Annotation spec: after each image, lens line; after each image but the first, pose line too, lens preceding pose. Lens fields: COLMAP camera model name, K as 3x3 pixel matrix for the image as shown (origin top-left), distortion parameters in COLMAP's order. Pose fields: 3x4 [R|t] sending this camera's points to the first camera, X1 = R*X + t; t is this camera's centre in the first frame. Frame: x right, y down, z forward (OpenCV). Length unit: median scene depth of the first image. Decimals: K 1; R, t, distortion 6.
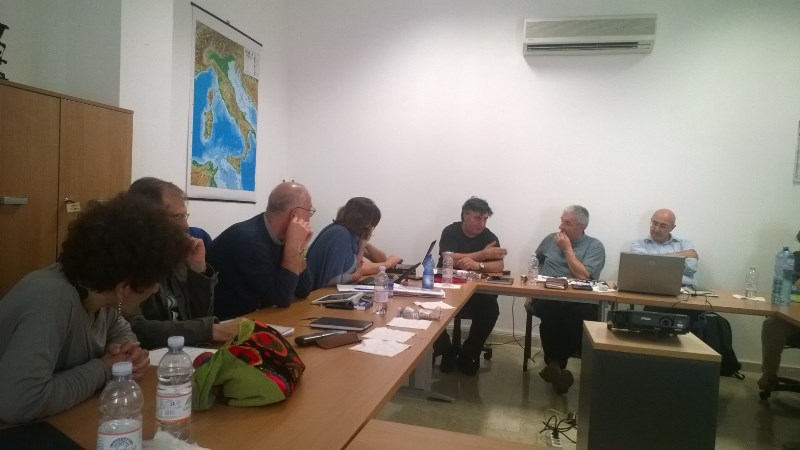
lens RADIAL K [[571.3, 0, 400.0], [0, 571.3, 225.0], [0, 0, 1]] dist [0.123655, -0.147851]
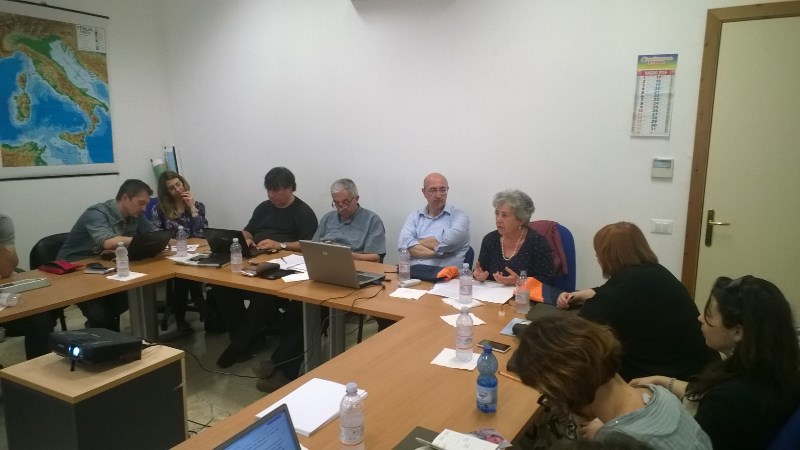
lens RADIAL K [[571.4, 0, 399.4], [0, 571.4, 237.7], [0, 0, 1]] dist [-0.001086, 0.001336]
pose [[0.957406, 0.007812, -0.288639, 0.687082], [0.033573, 0.989842, 0.138152, -0.062960], [0.286786, -0.141959, 0.947418, 0.183882]]
